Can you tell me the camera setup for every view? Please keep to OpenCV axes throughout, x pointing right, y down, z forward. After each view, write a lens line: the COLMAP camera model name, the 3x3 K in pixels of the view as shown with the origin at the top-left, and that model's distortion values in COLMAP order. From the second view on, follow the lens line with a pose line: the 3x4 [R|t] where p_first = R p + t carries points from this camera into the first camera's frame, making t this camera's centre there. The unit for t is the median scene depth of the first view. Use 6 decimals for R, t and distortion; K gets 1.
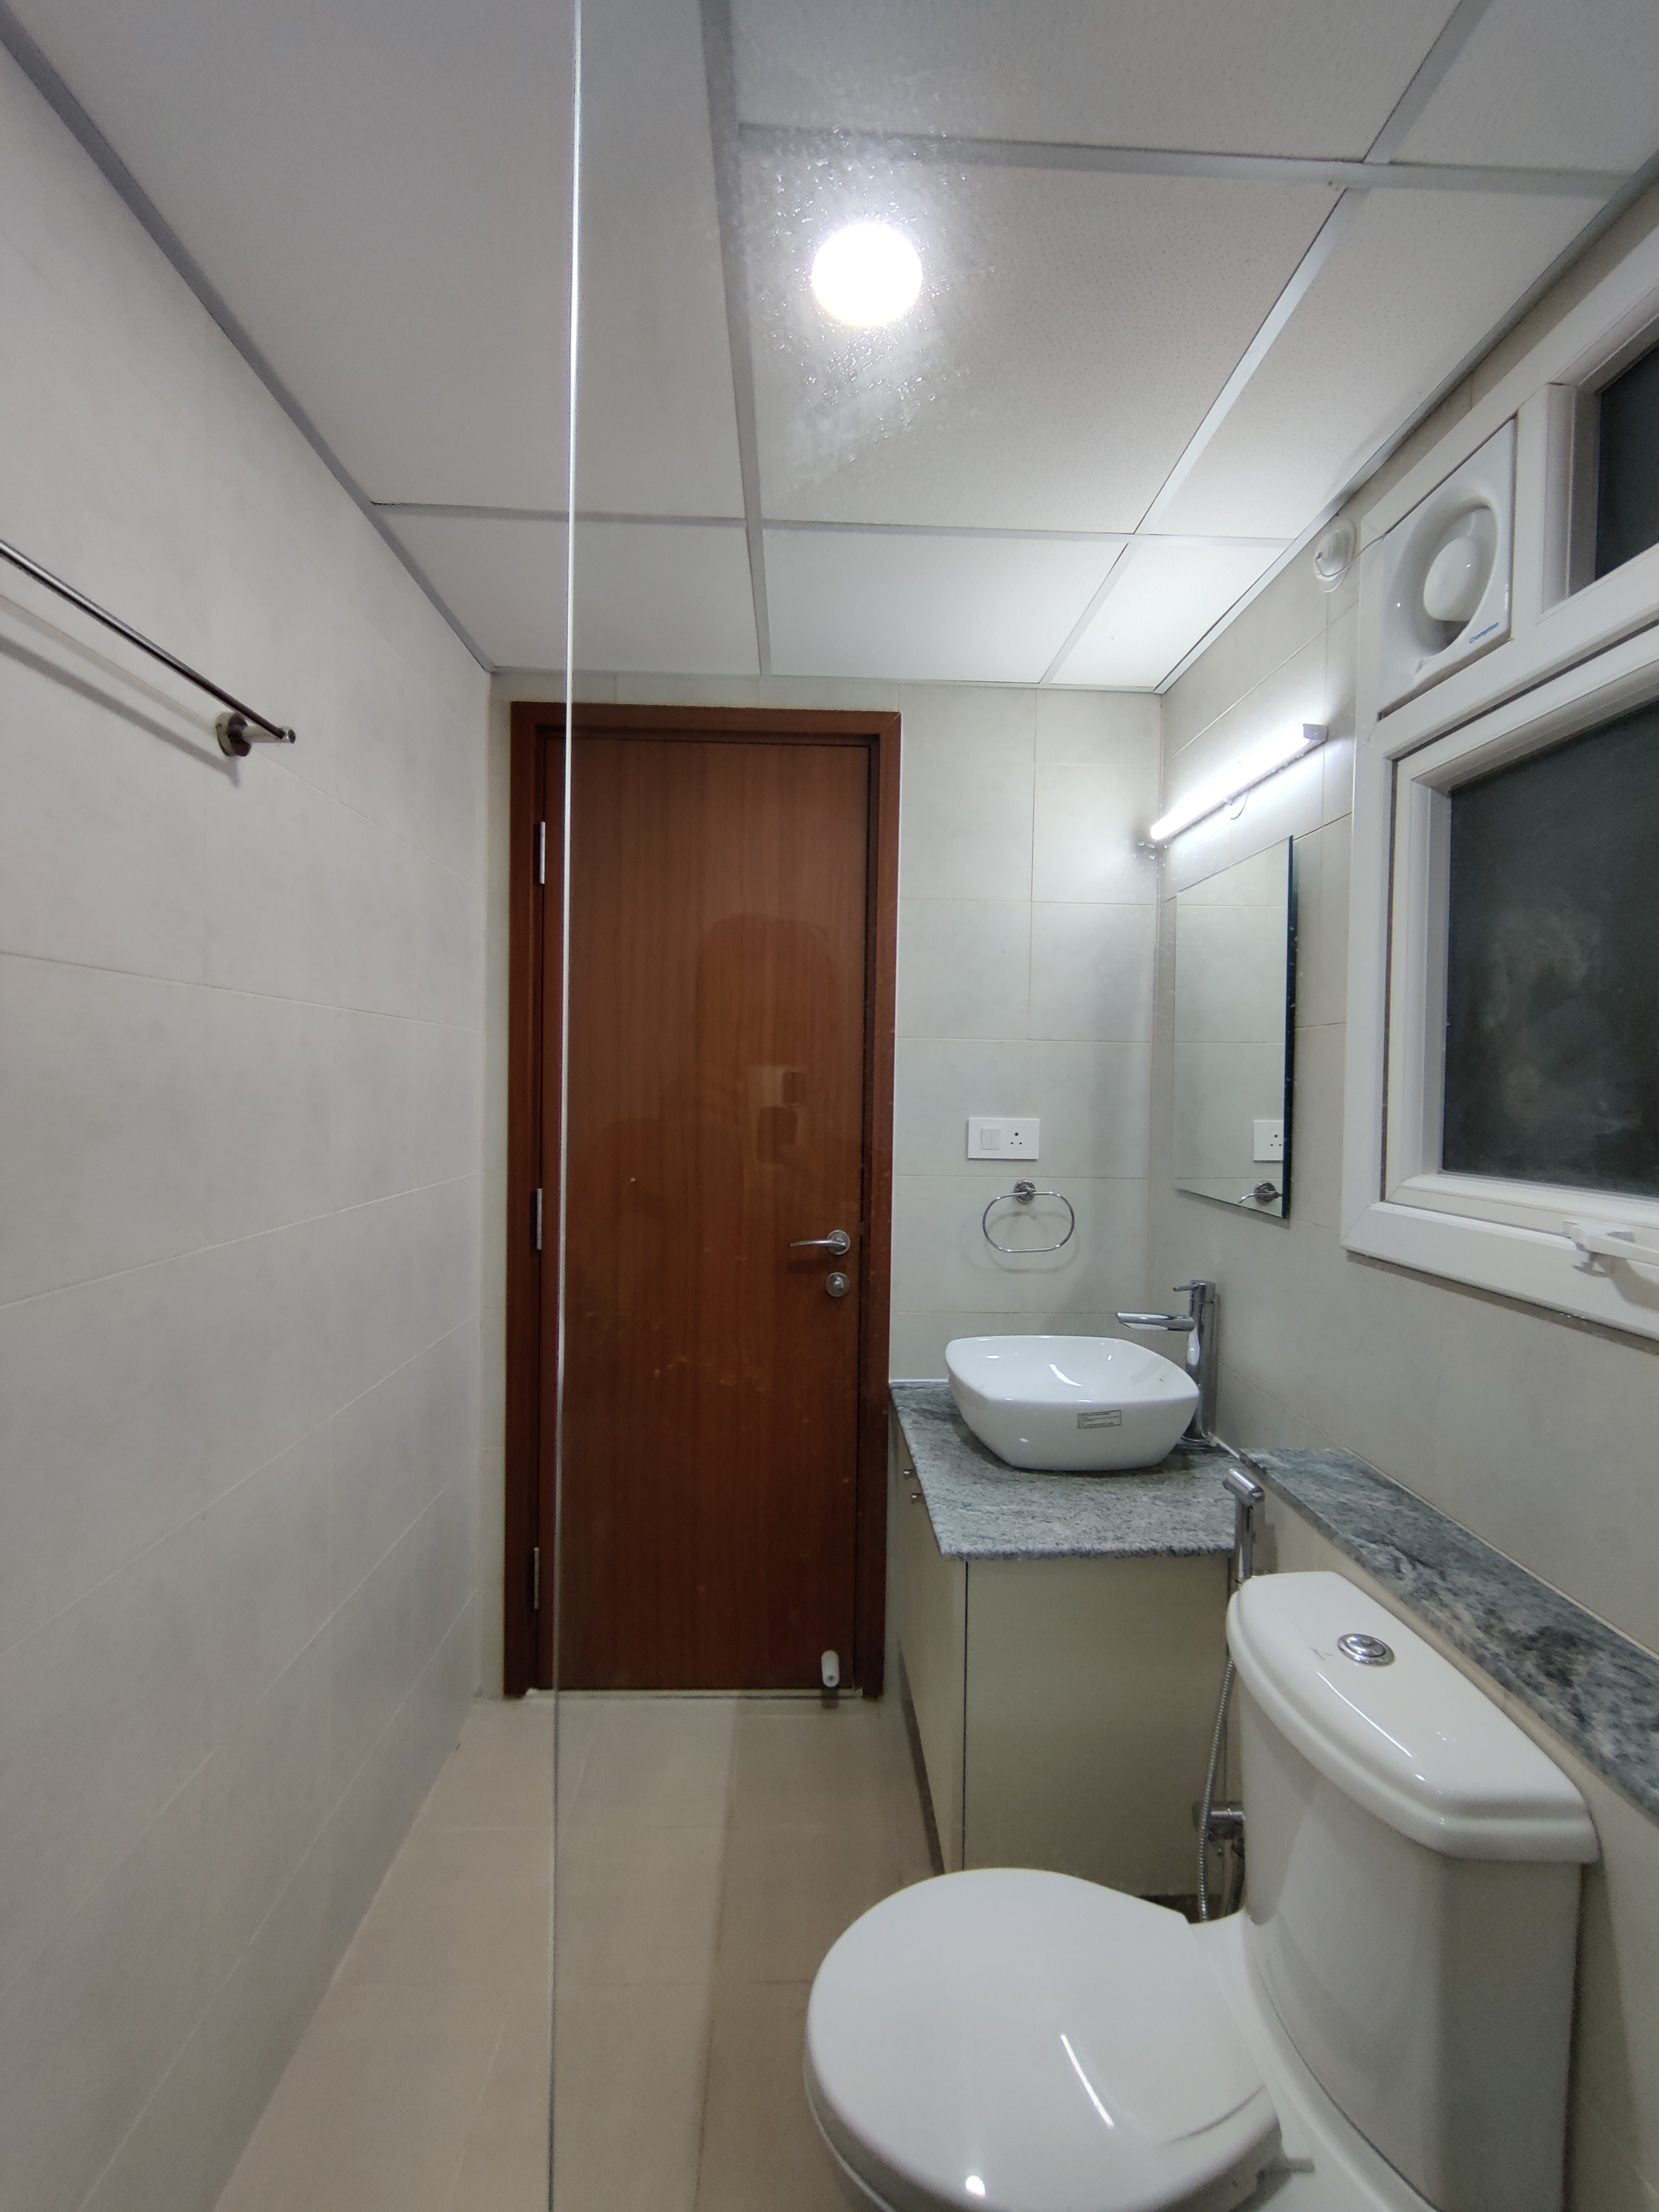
lens RADIAL K [[949.7, 0, 835.6], [0, 949.7, 1093.8], [0, 0, 1]] dist [-0.003242, 0.000071]
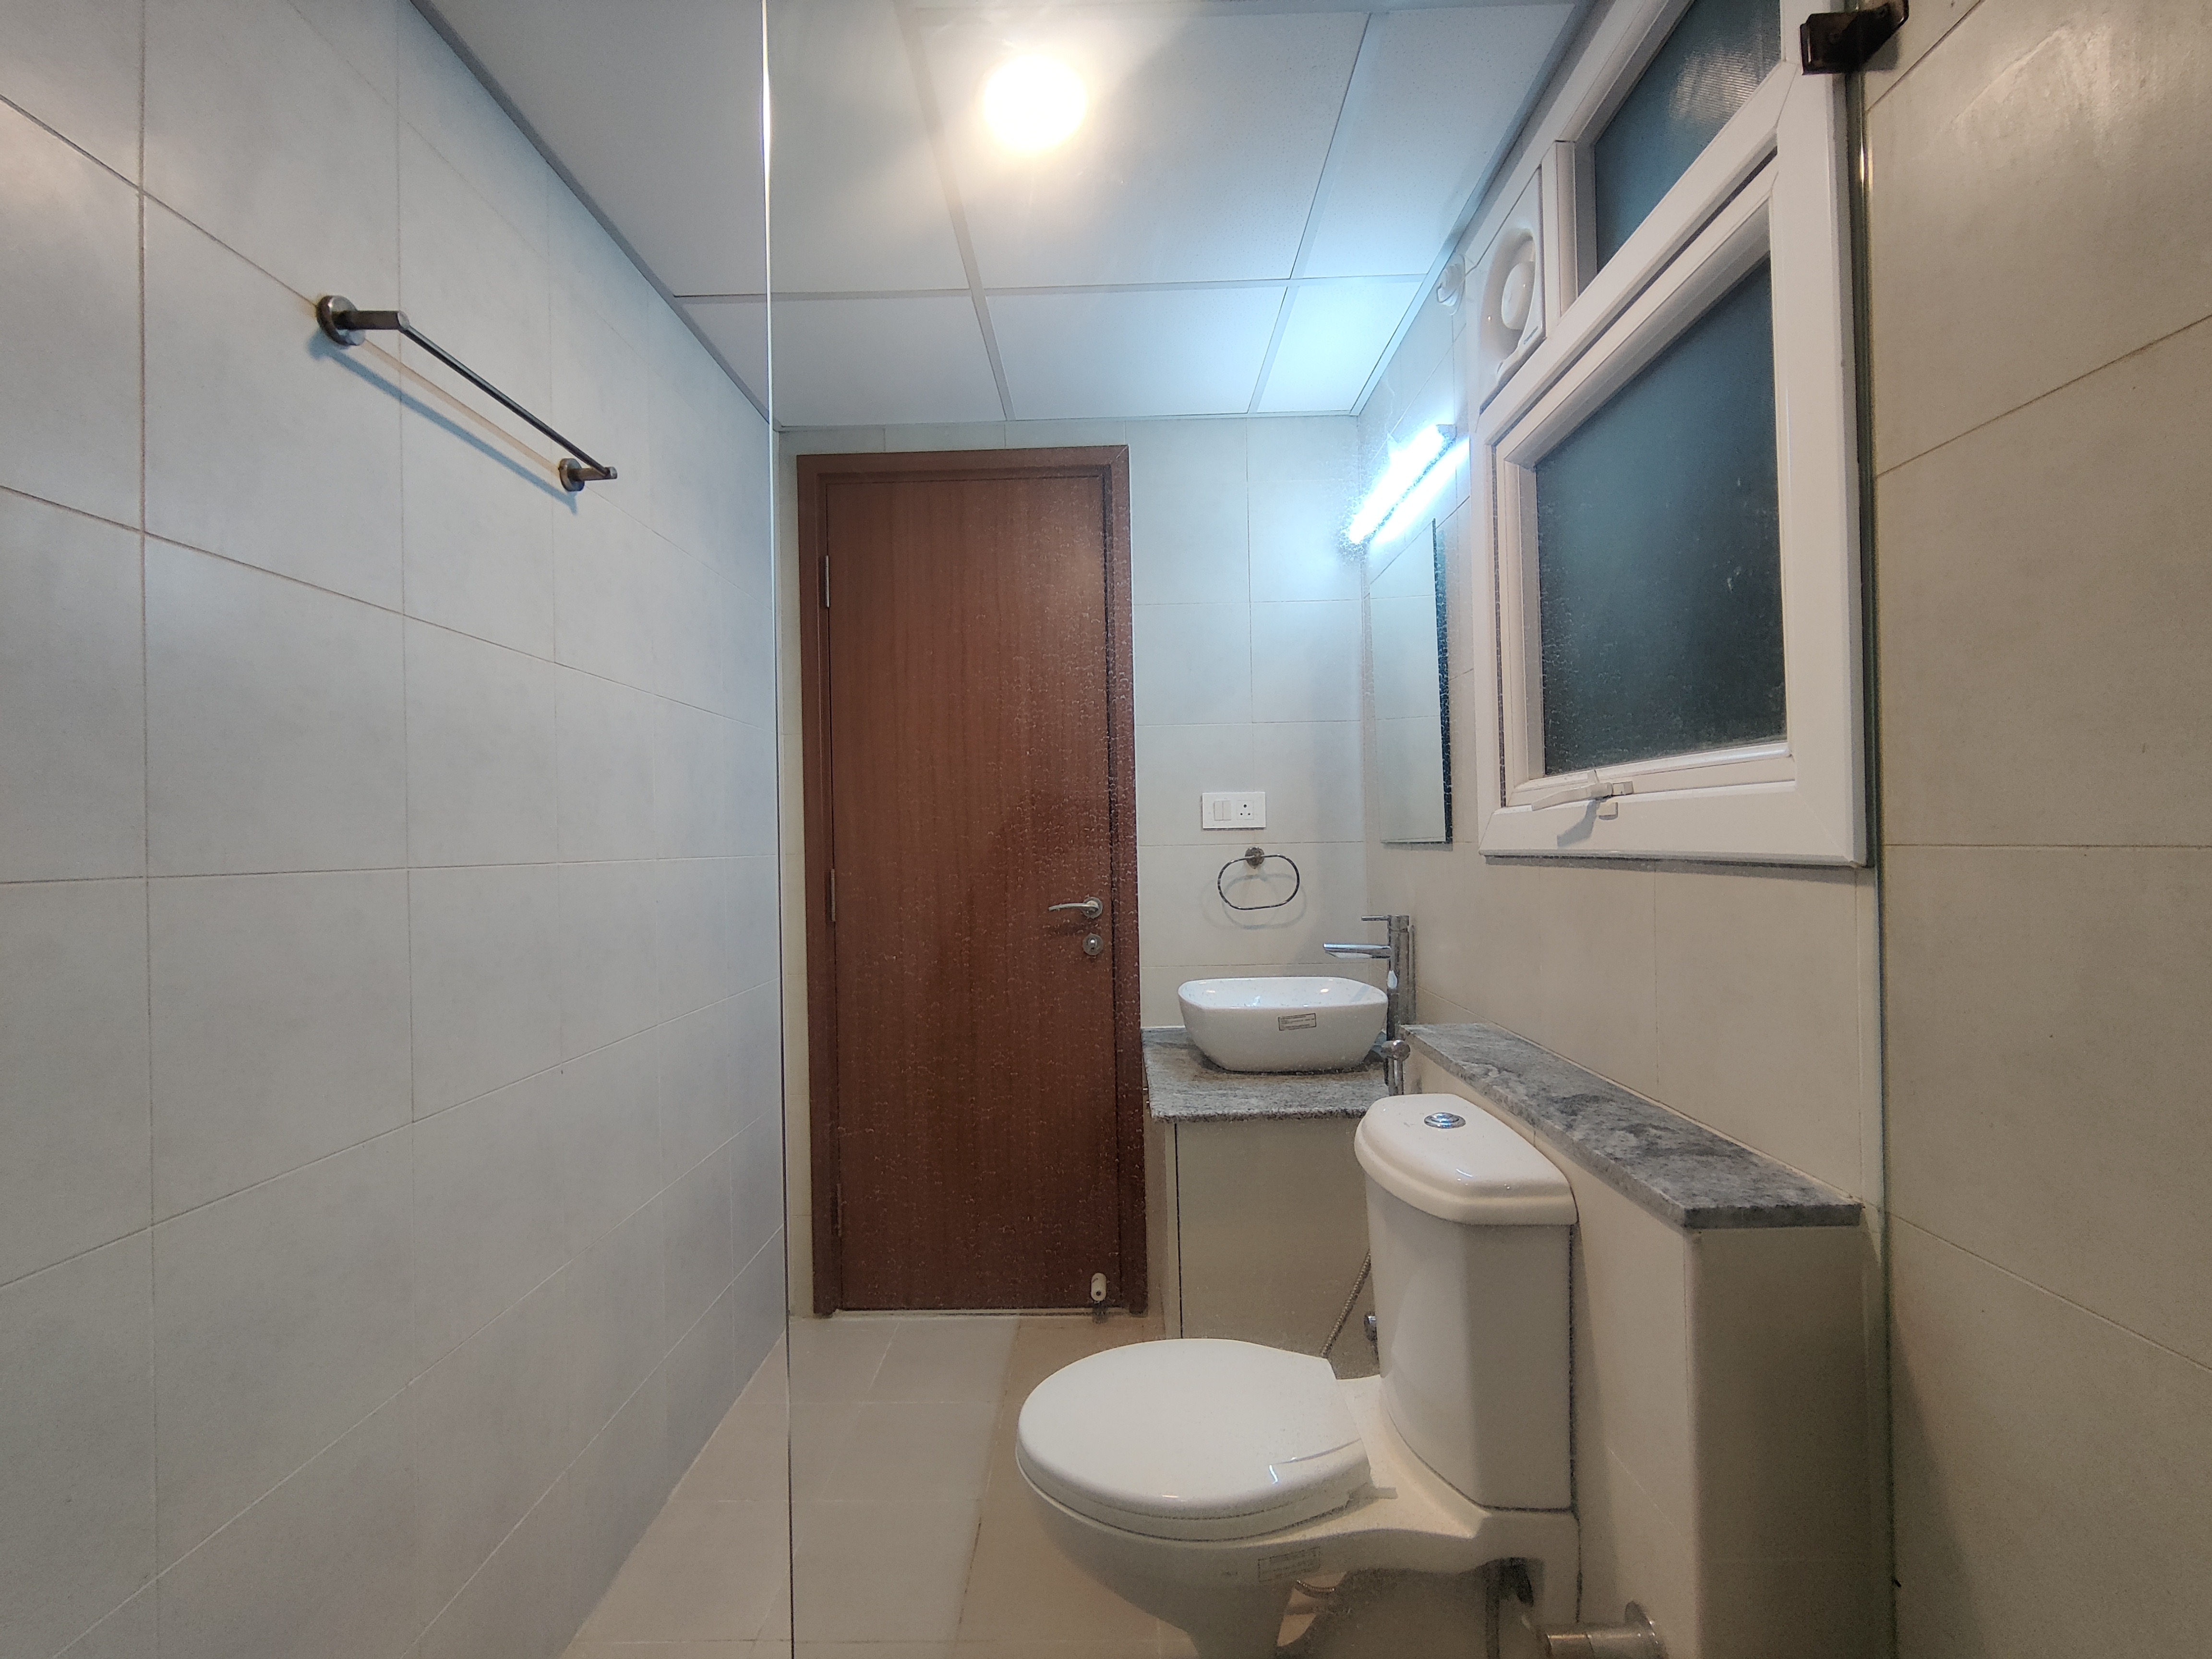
lens RADIAL K [[949.7, 0, 1105.2], [0, 949.7, 823.7], [0, 0, 1]] dist [-0.003242, 0.000071]
pose [[0.997884, -0.038674, -0.052260, 0.113968], [0.037074, 0.998824, -0.031241, 0.128774], [0.053407, 0.029237, 0.998145, -0.193077]]
